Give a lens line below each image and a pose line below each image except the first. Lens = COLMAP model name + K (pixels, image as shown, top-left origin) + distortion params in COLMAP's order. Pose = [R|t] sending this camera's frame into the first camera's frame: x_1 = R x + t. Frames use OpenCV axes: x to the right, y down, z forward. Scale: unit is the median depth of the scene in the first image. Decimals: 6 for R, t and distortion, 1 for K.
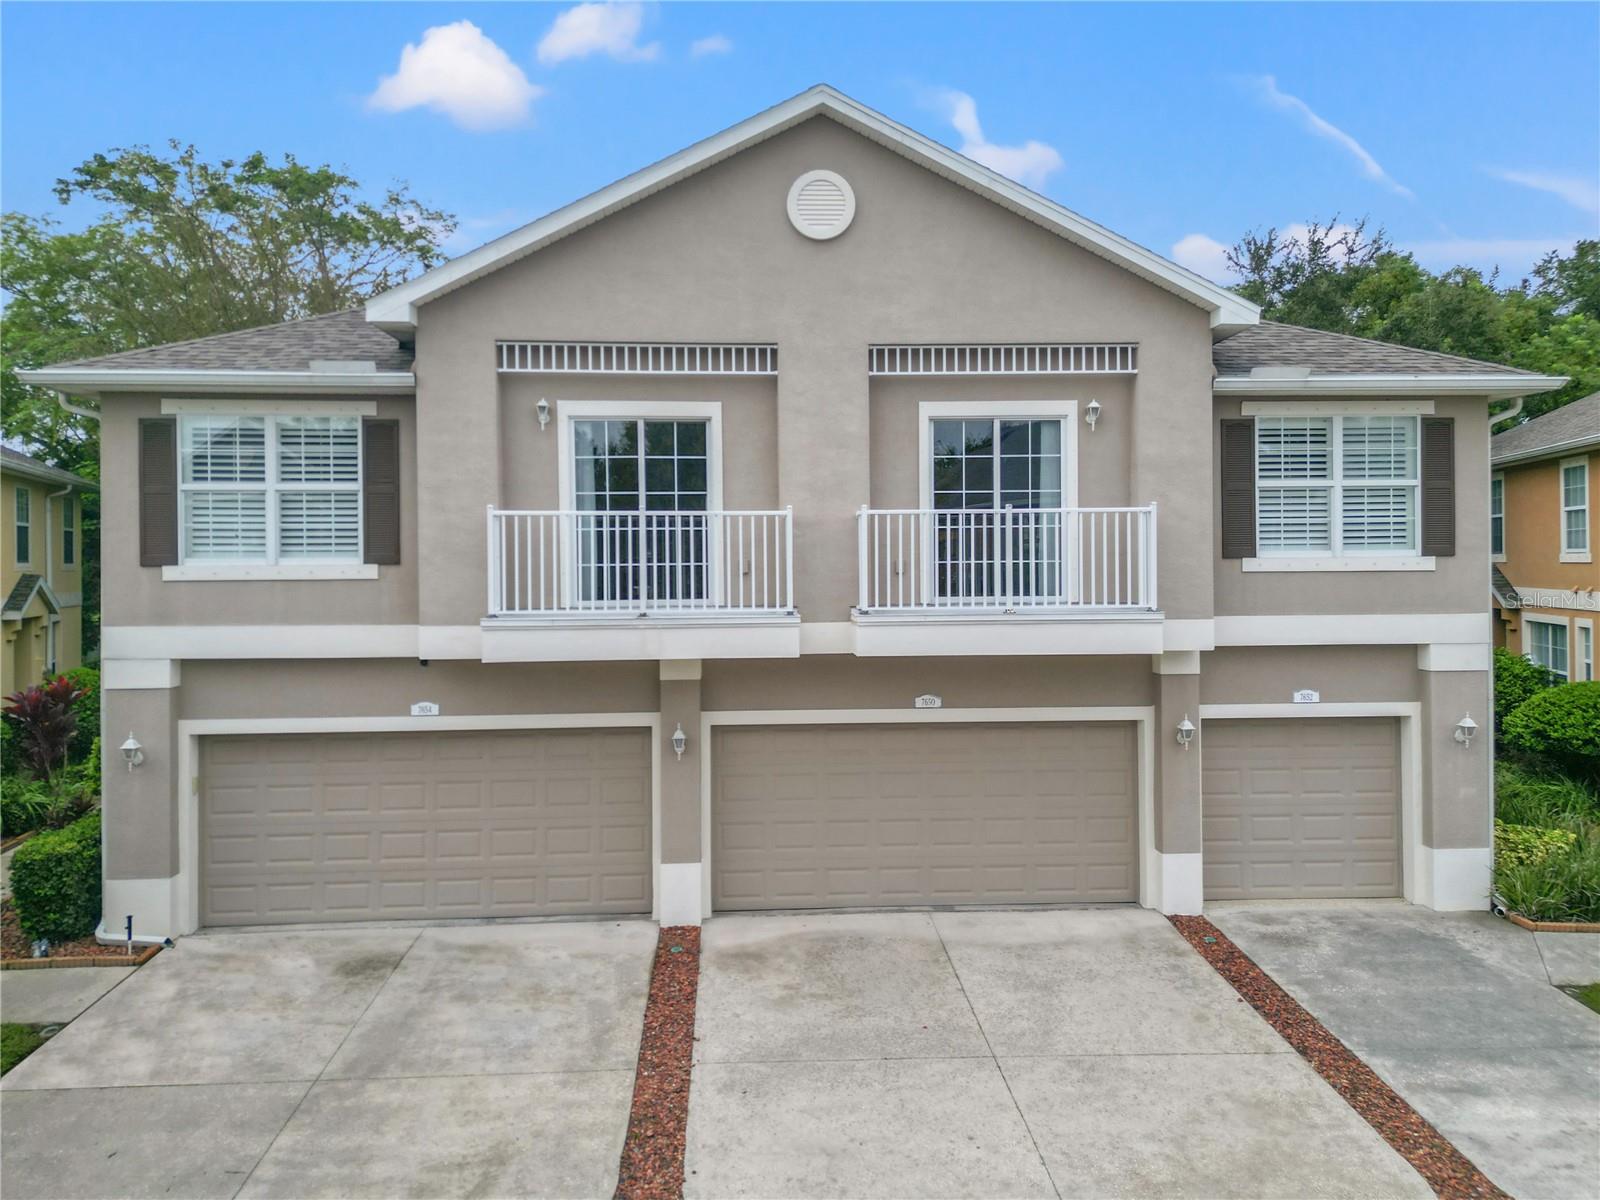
lens RADIAL K [[1135.2, 0, 783.9], [0, 1135.2, 589.2], [0, 0, 1]] dist [0.050129, -0.031379]
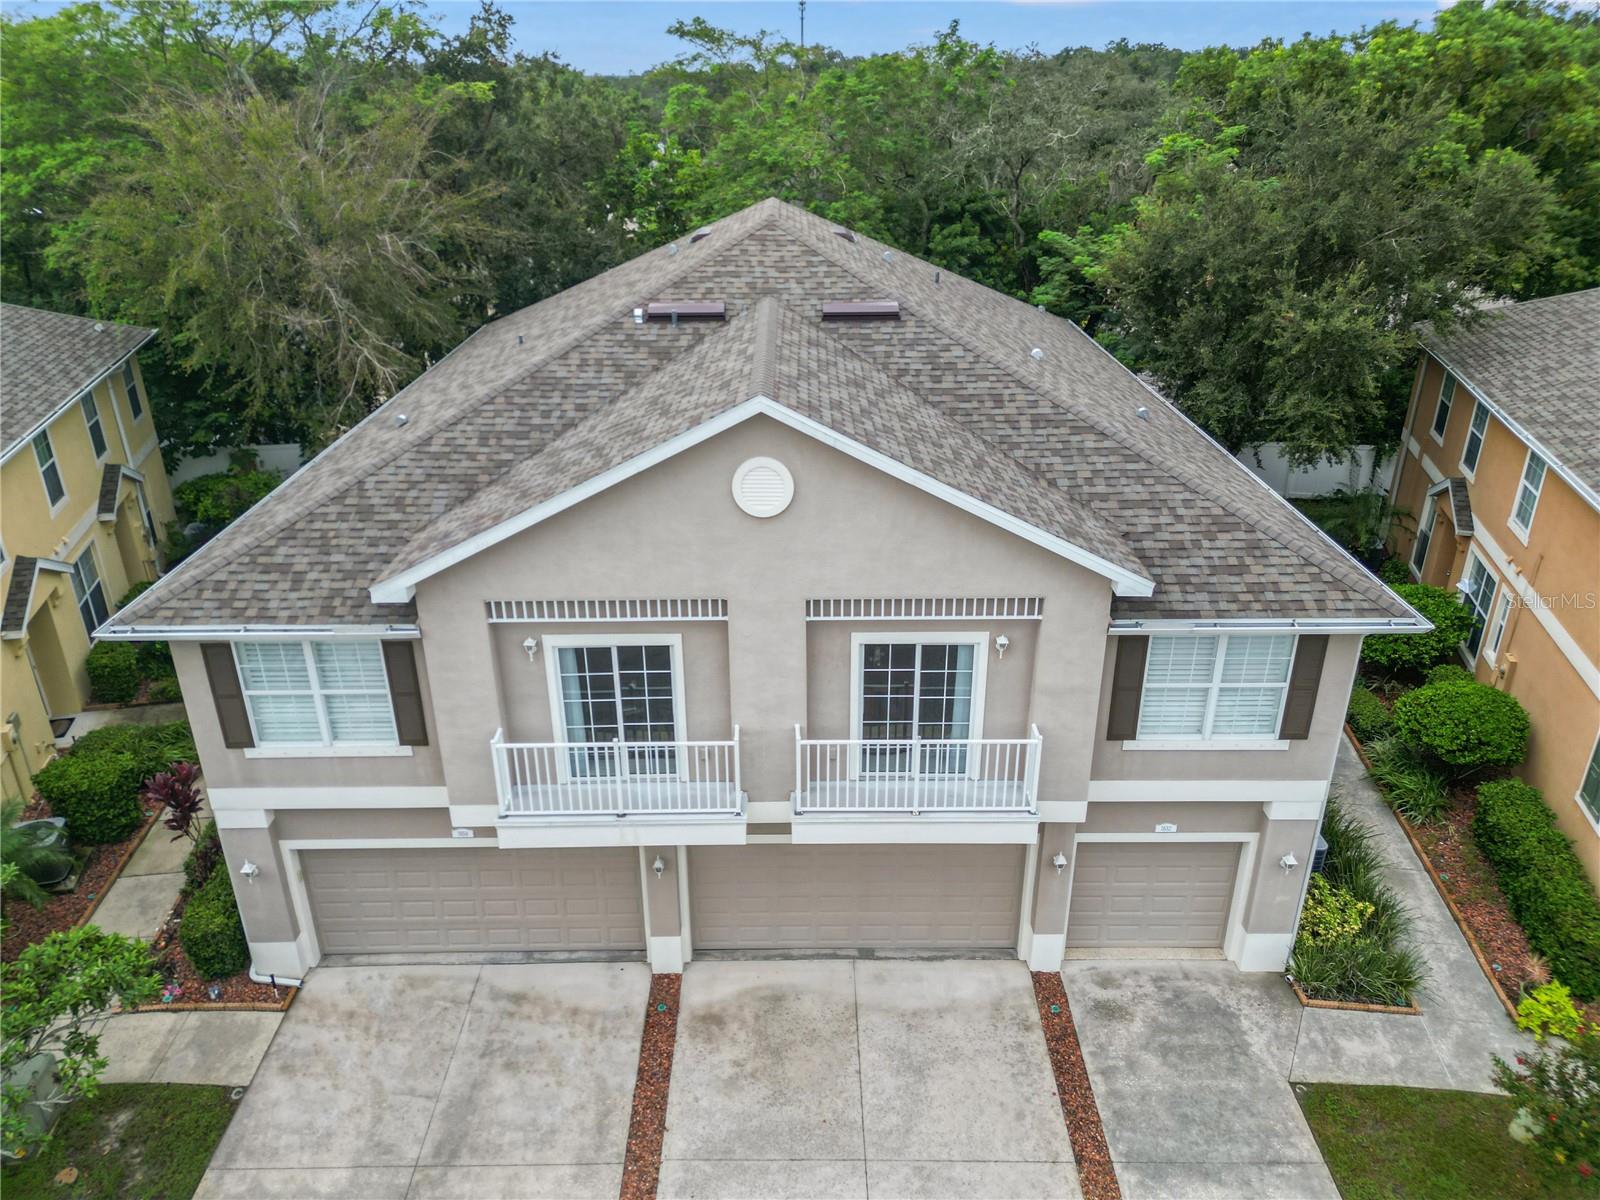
lens RADIAL K [[1135.2, 0, 795.5], [0, 1135.2, 561.0], [0, 0, 1]] dist [0.050129, -0.031379]
pose [[0.998481, 0.022035, -0.050505, 0.121099], [0.000904, 0.909887, 0.414855, -0.725357], [0.055096, -0.414270, 0.908485, -0.023053]]
